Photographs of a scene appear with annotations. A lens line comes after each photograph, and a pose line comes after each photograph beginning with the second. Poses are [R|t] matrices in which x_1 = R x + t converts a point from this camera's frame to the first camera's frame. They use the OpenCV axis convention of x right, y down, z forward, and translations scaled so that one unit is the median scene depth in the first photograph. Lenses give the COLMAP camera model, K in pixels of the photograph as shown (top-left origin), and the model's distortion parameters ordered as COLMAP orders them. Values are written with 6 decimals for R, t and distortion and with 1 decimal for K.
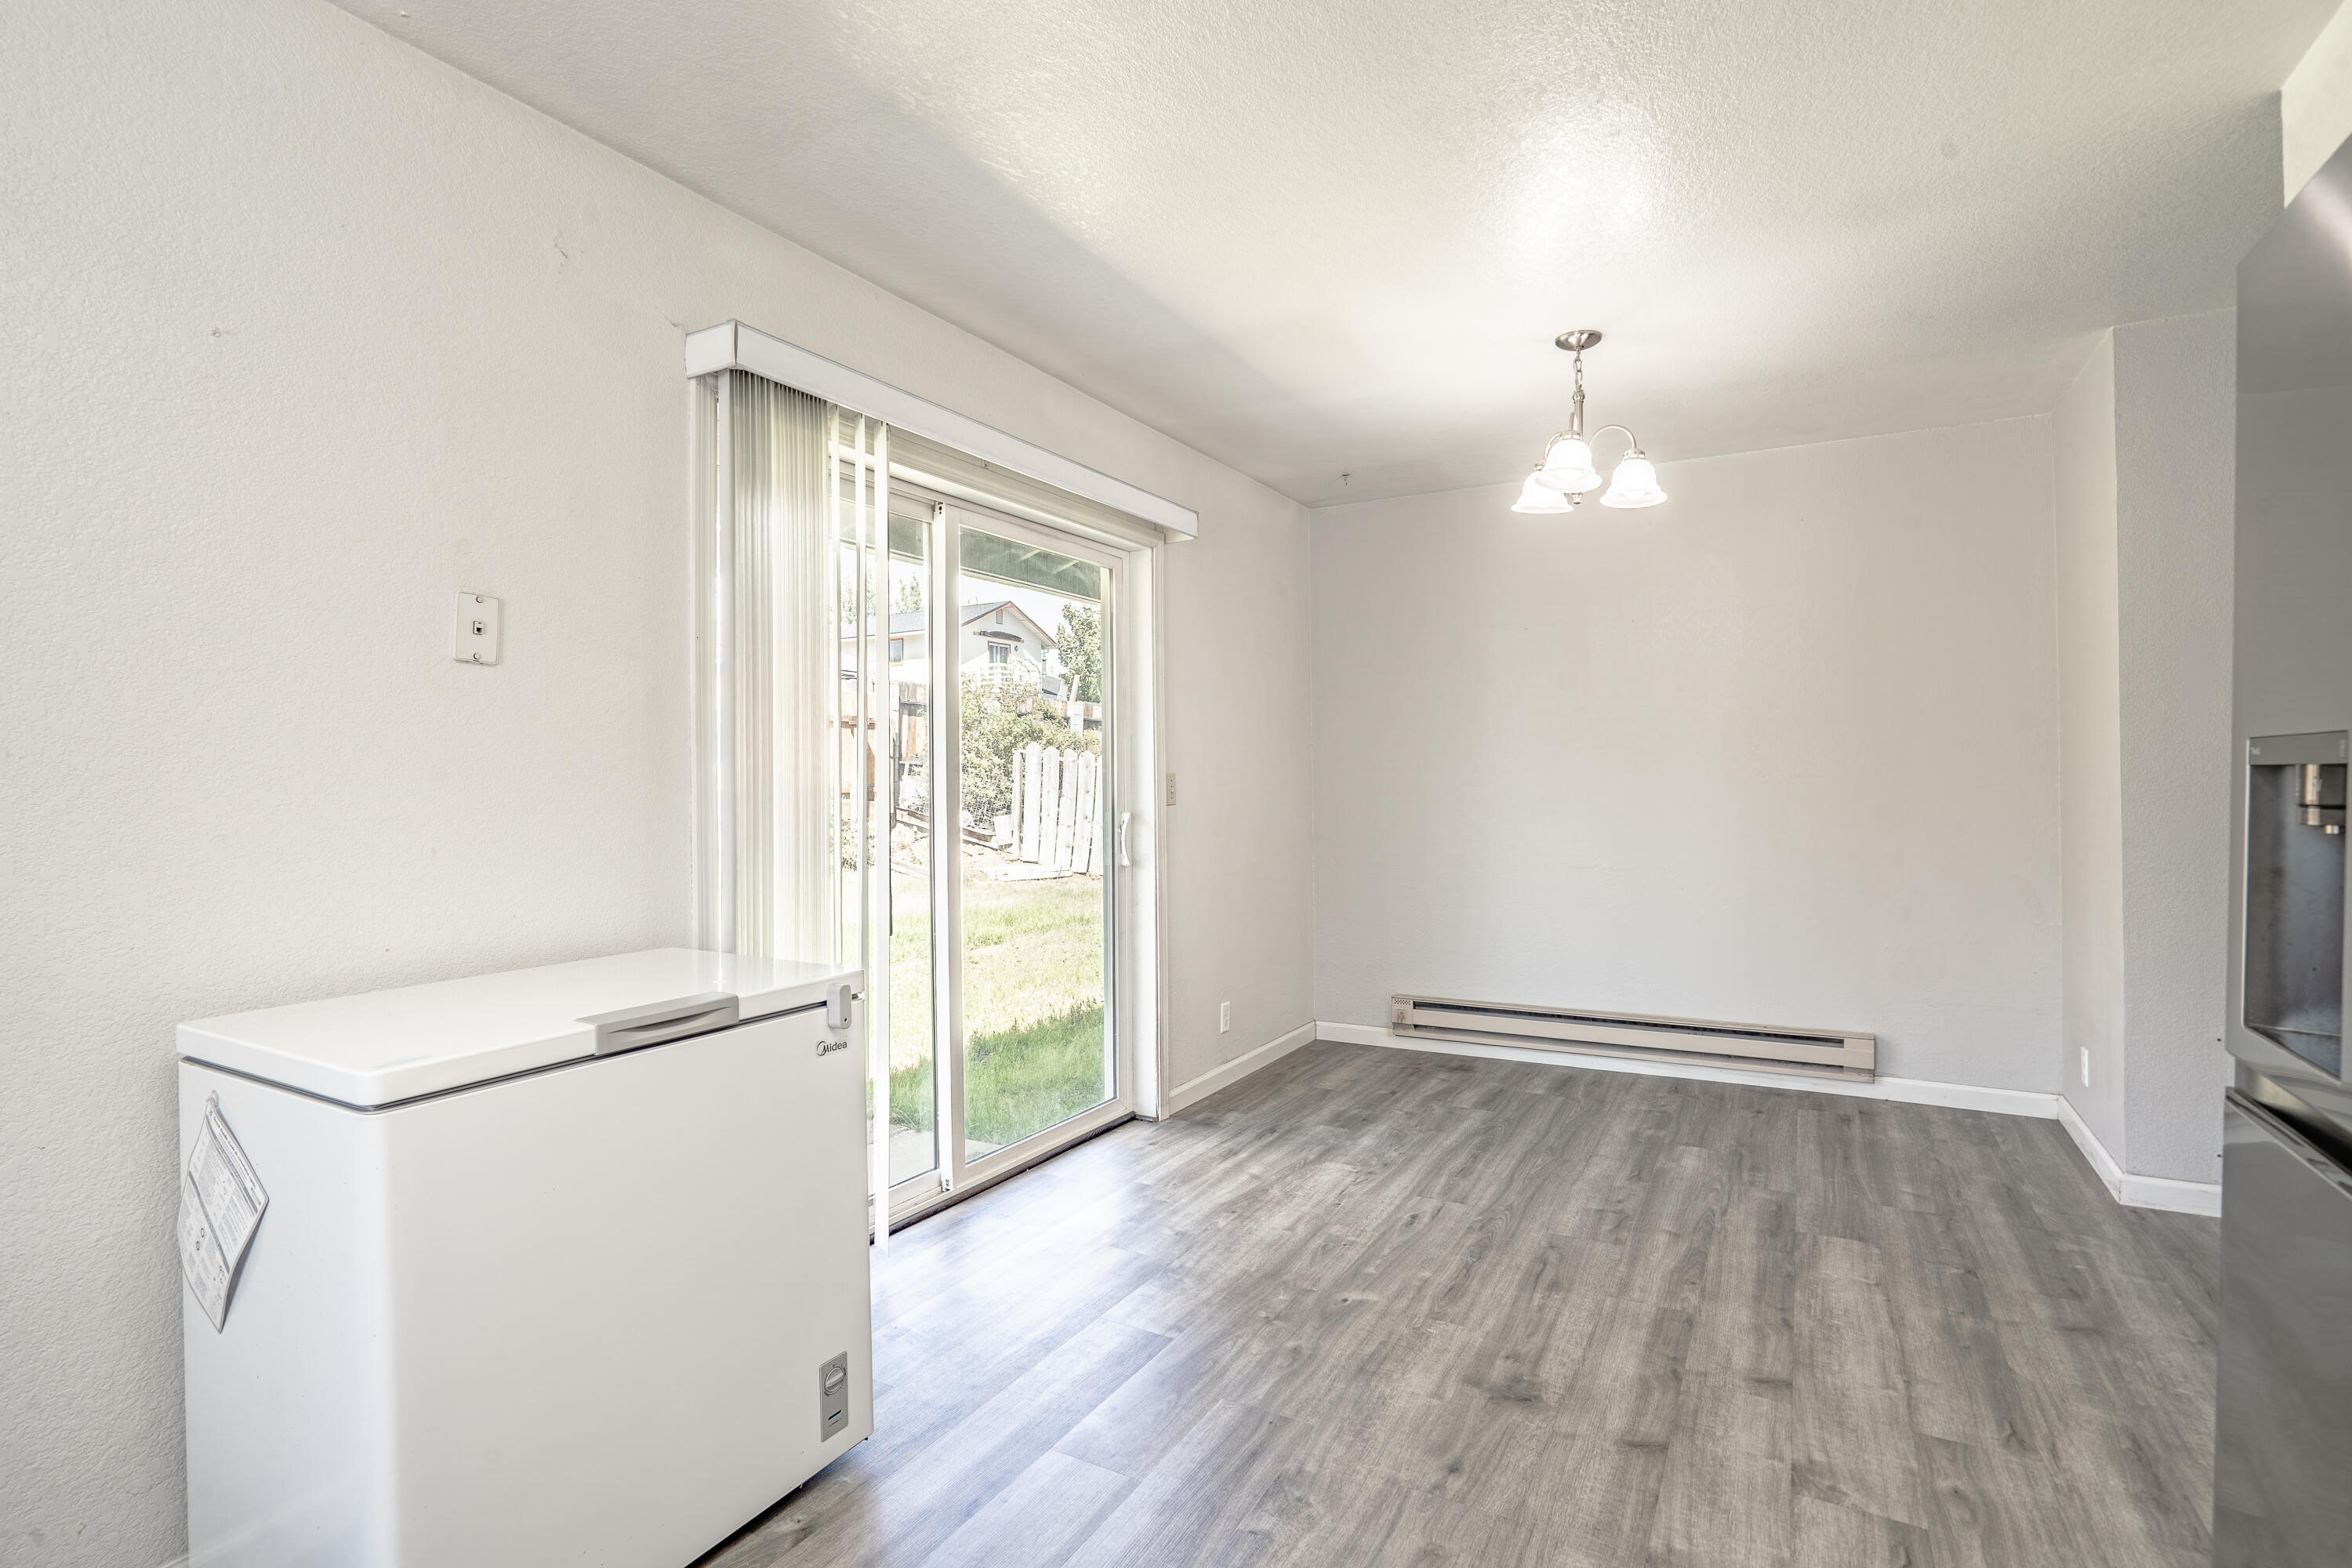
lens RADIAL K [[1124.8, 0, 1166.5], [0, 1124.8, 780.4], [0, 0, 1]] dist [-0.057342, 0.023542]
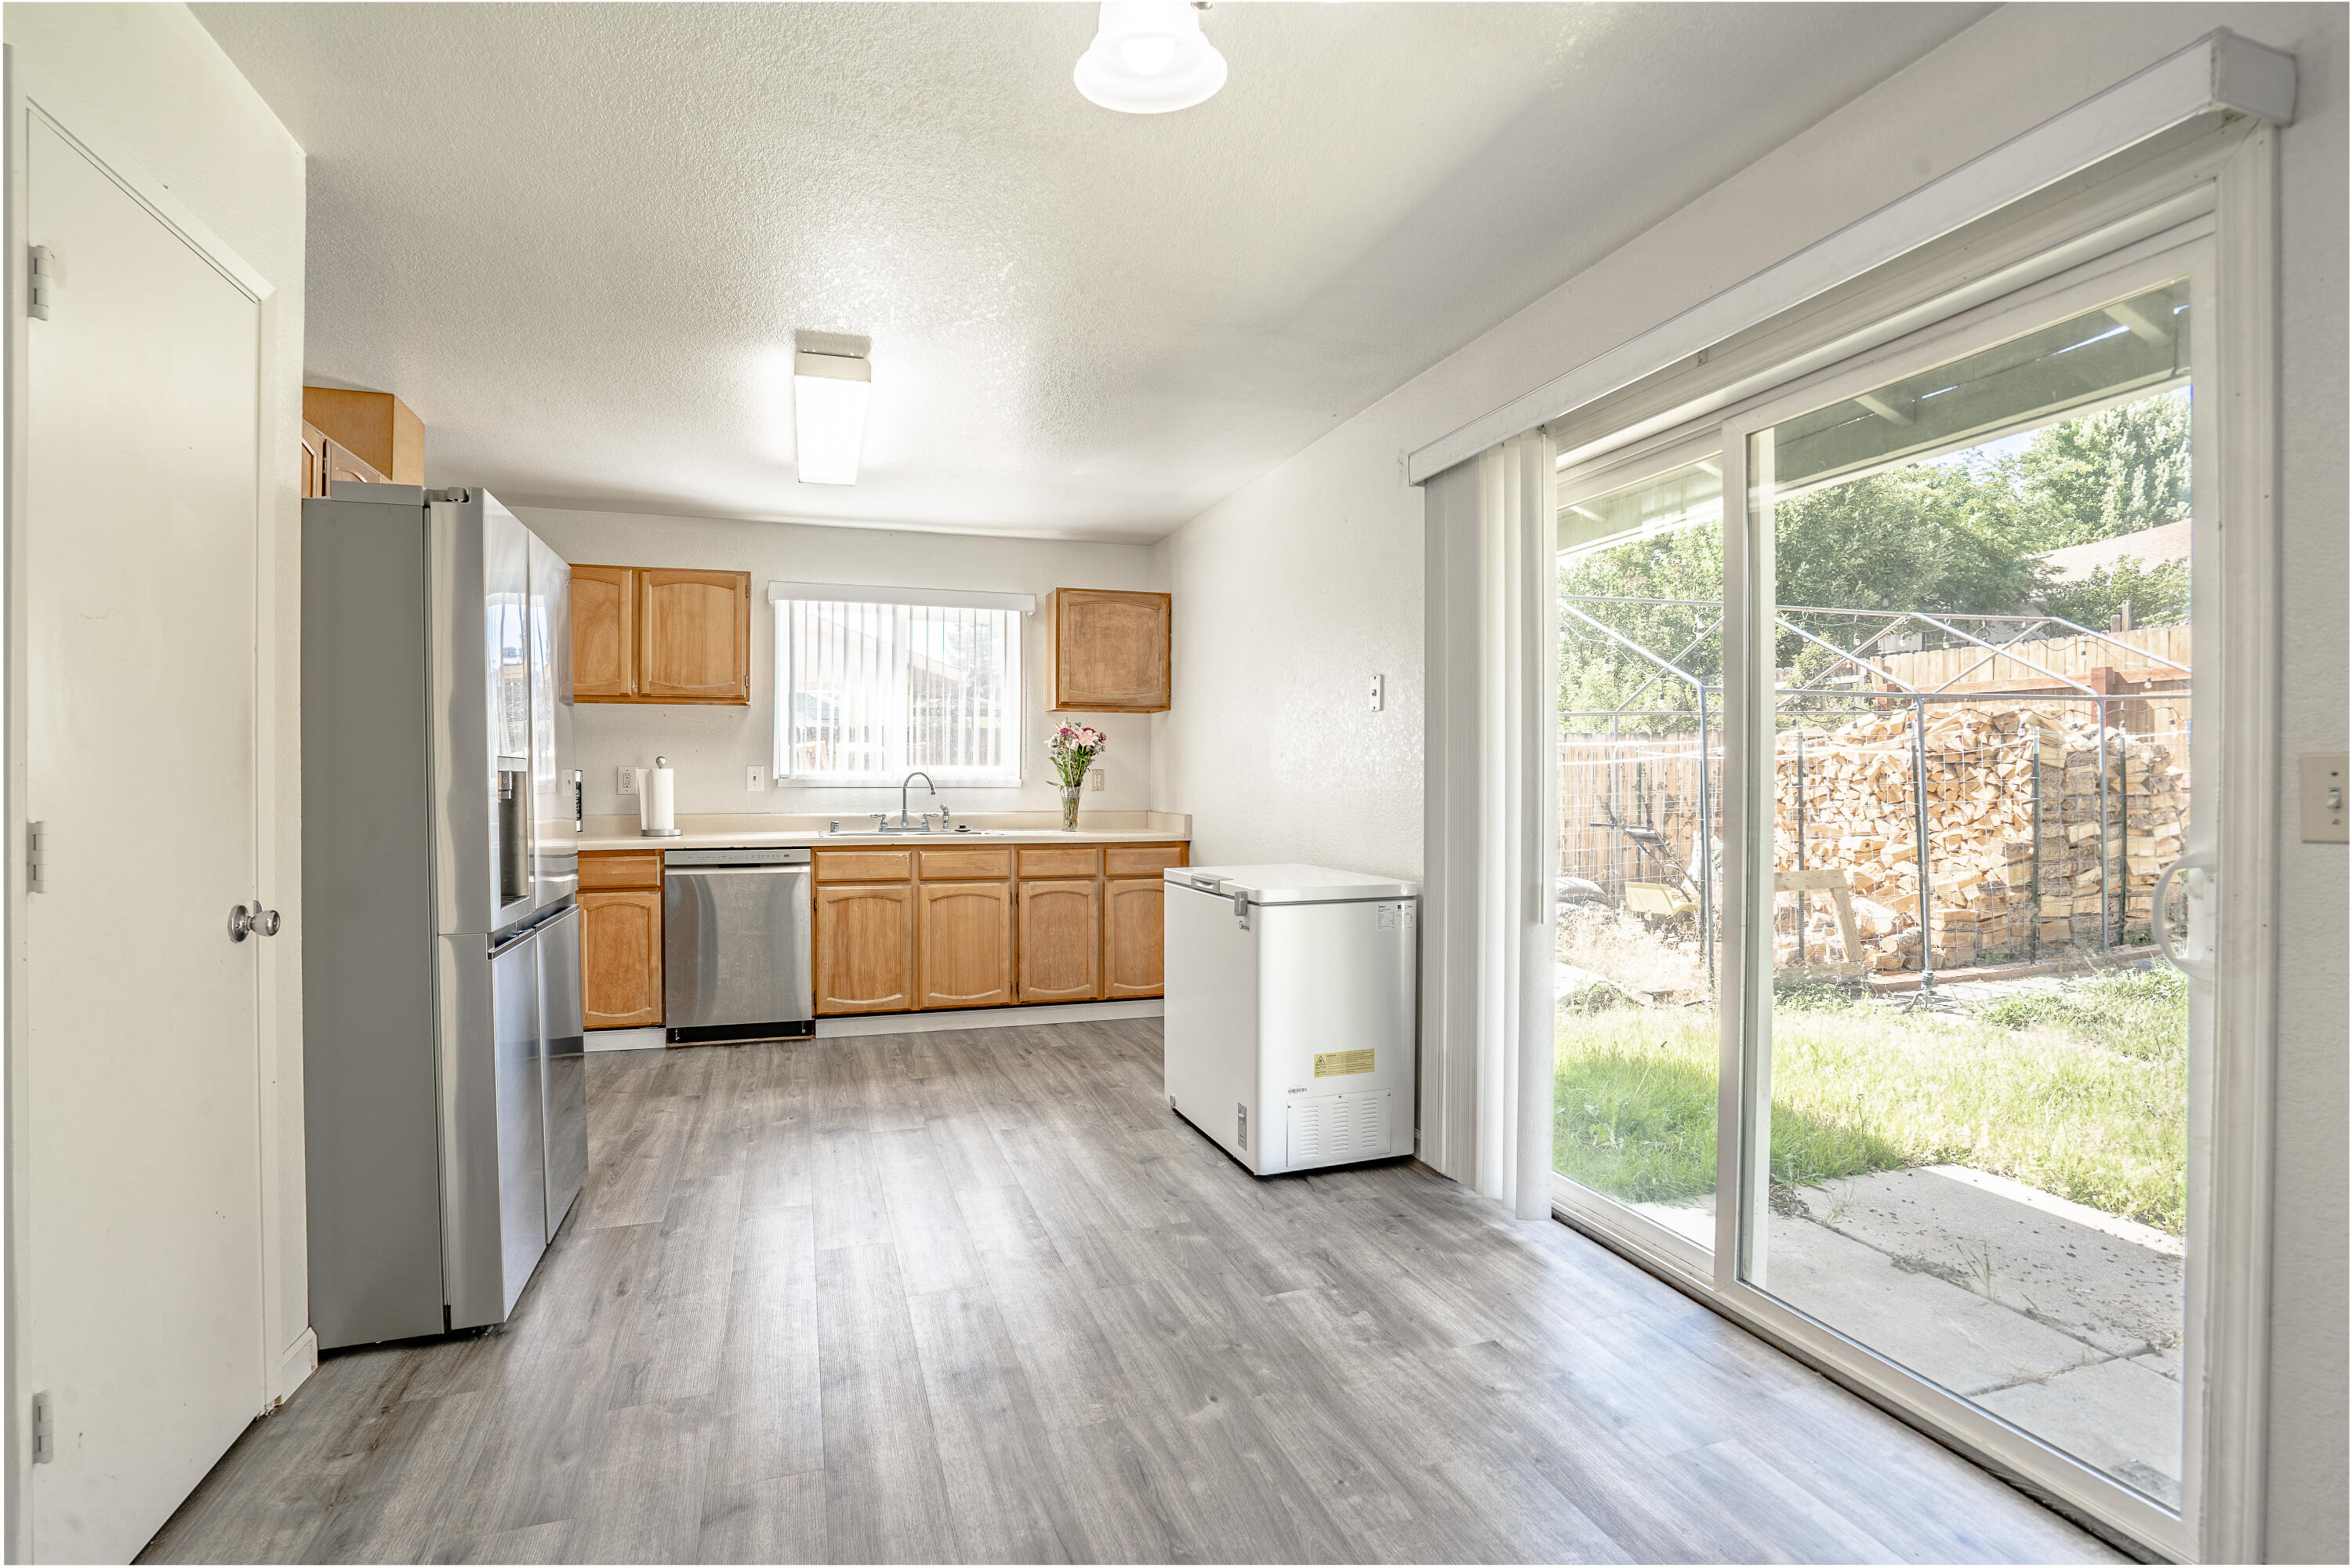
lens RADIAL K [[1095.8, 0, 1162.5], [0, 1095.8, 783.1], [0, 0, 1]] dist [-0.069882, 0.032548]
pose [[-0.663710, 0.013047, -0.747876, 0.856169], [0.006619, 0.999911, 0.011570, -0.004718], [0.747961, 0.002729, -0.663738, 1.644289]]
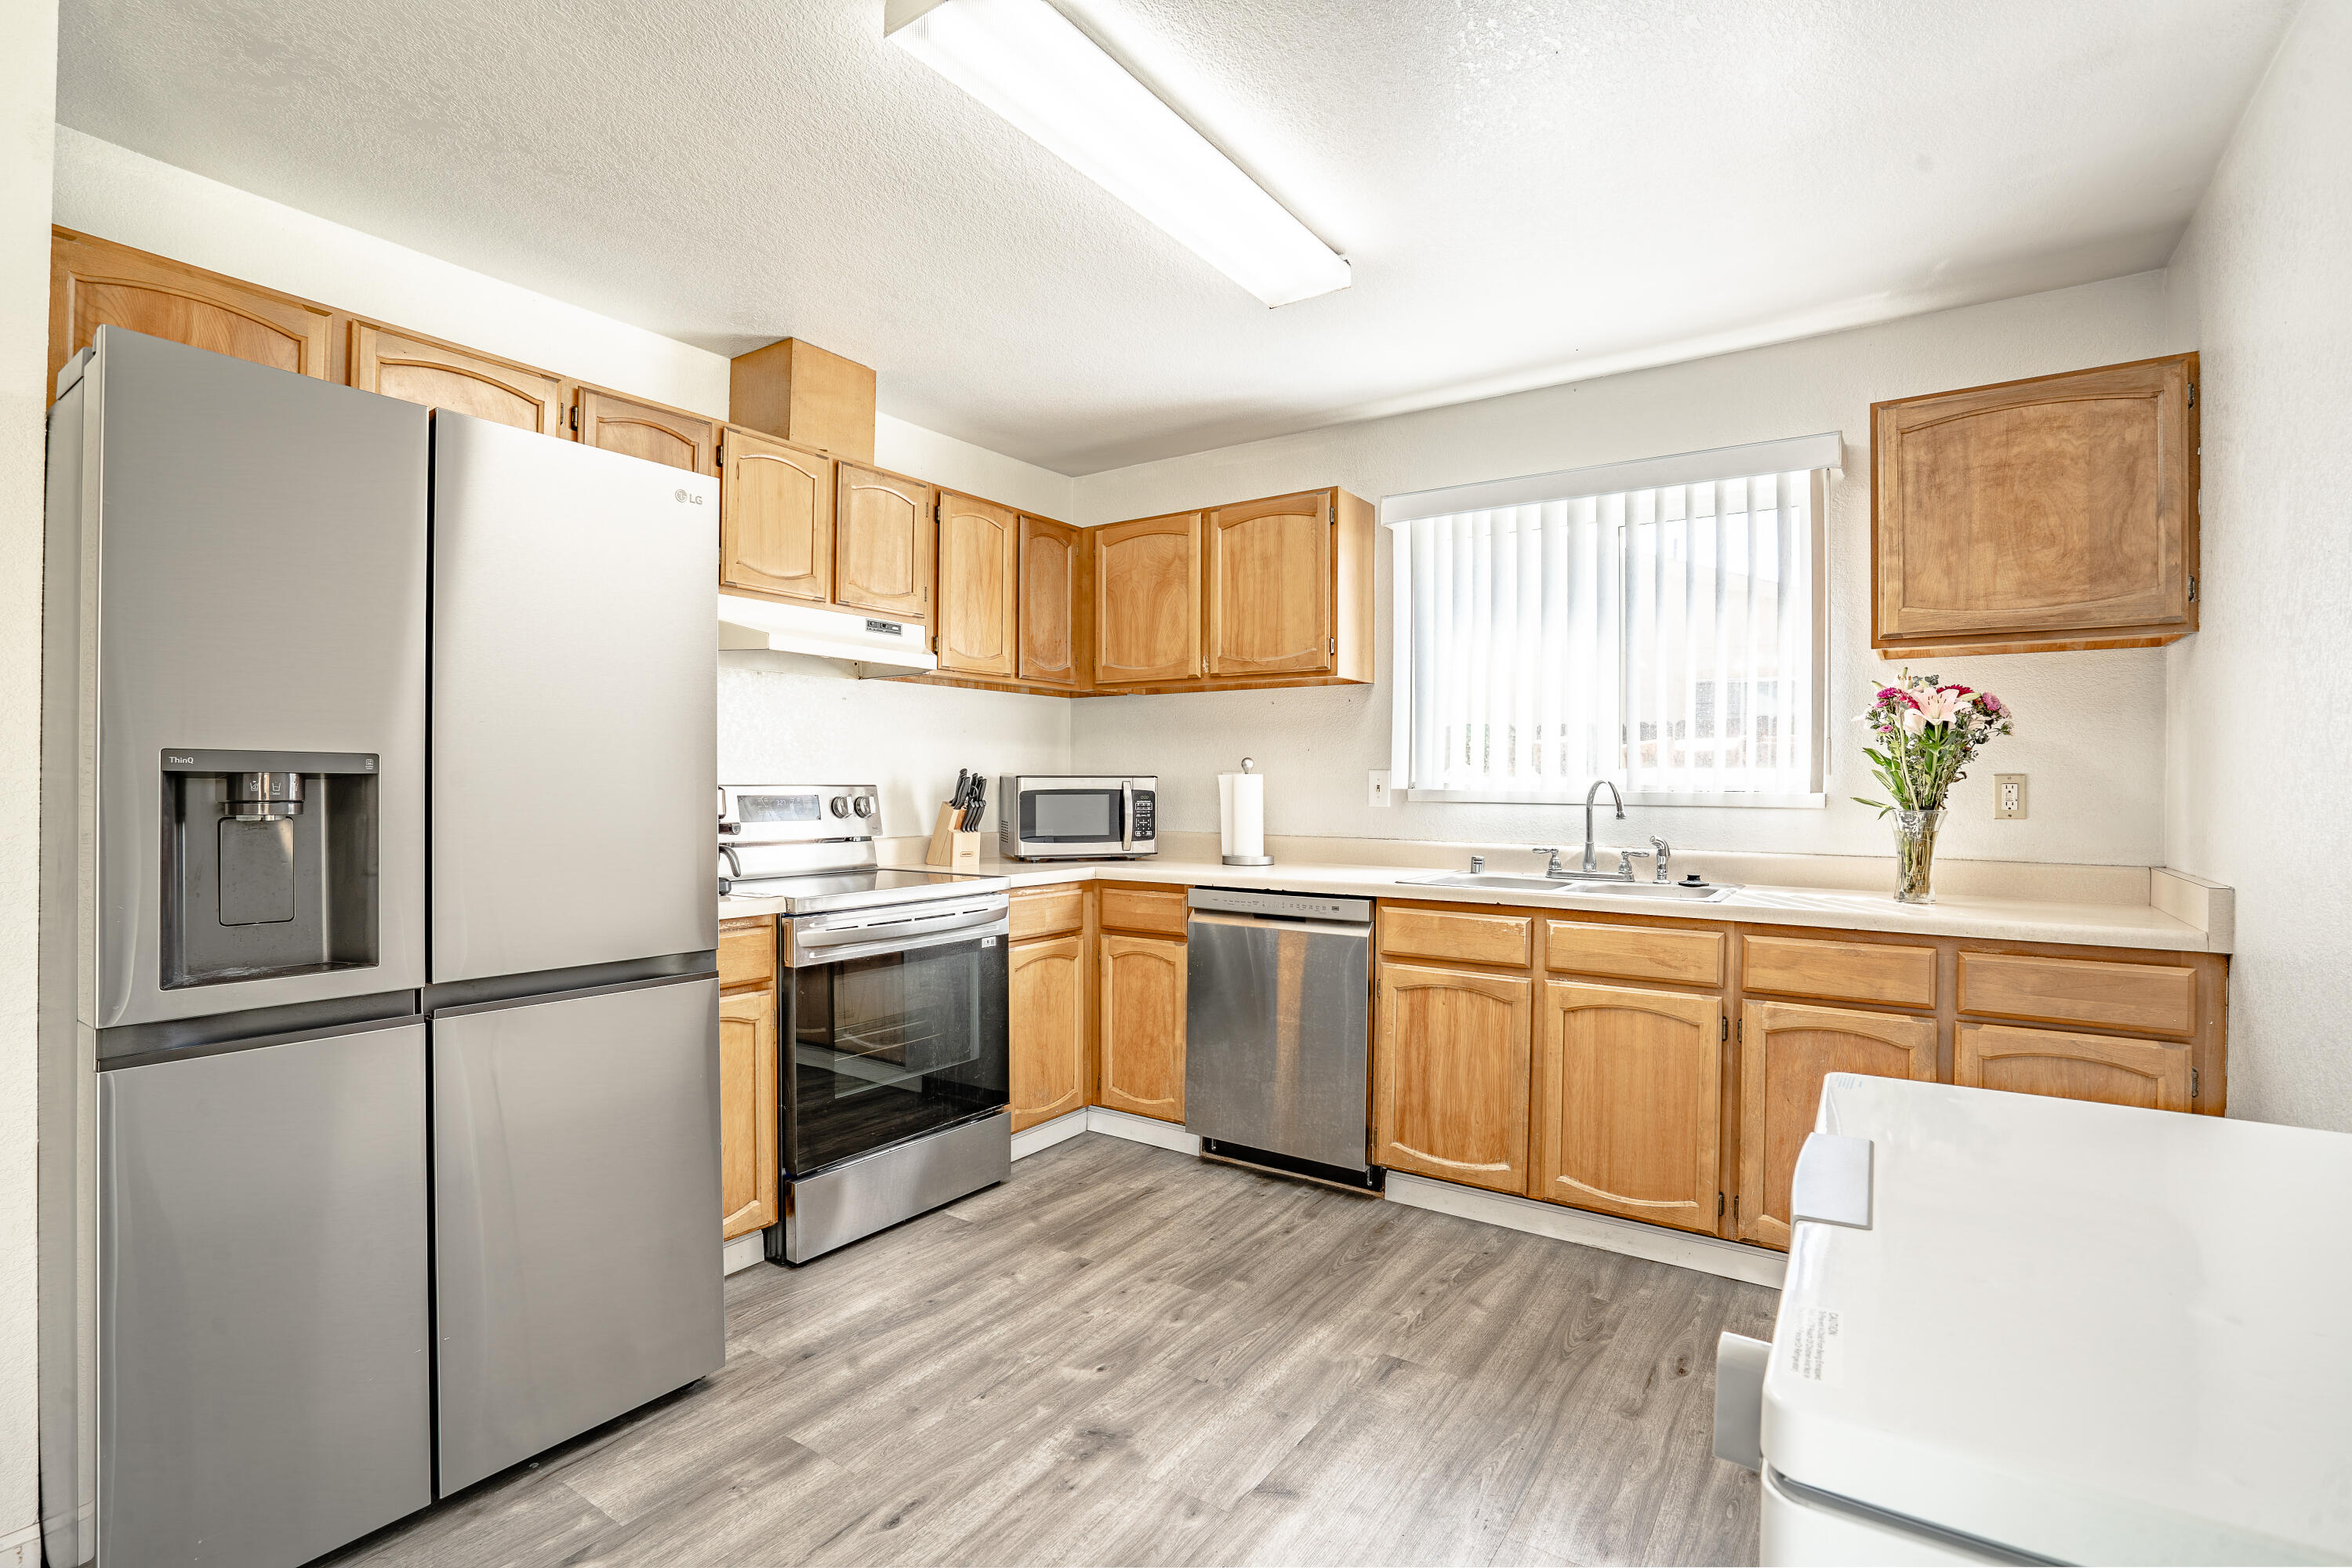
lens RADIAL K [[1095.8, 0, 1162.5], [0, 1095.8, 783.1], [0, 0, 1]] dist [-0.069882, 0.032548]
pose [[-0.996432, 0.003406, 0.084334, -0.109636], [0.003194, 0.999991, -0.002652, 0.002169], [-0.084342, -0.002373, -0.996434, 1.092053]]
